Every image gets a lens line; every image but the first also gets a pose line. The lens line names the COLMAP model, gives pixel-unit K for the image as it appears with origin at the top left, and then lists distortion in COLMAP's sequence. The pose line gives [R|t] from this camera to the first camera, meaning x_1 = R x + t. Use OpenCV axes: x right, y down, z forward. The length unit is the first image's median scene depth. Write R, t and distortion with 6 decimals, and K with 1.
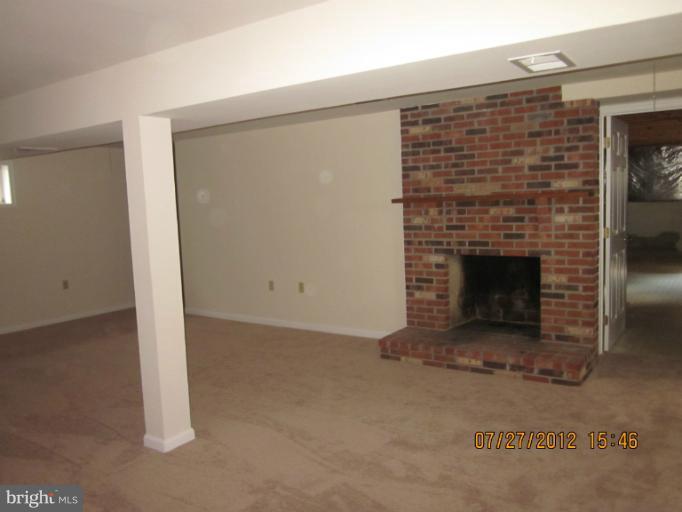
lens RADIAL K [[558.0, 0, 341.0], [0, 558.0, 256.0], [0, 0, 1]] dist [-0.039054, 0.002269]
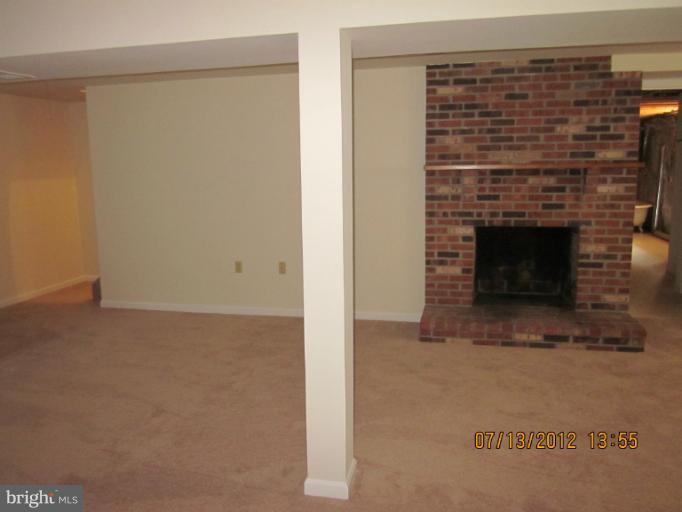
lens RADIAL K [[558.0, 0, 341.0], [0, 558.0, 256.0], [0, 0, 1]] dist [-0.039054, 0.002269]
pose [[0.926394, -0.033924, 0.375023, -0.401862], [0.016784, 0.998664, 0.048875, -0.002333], [-0.376180, -0.038983, 0.925726, 0.225423]]
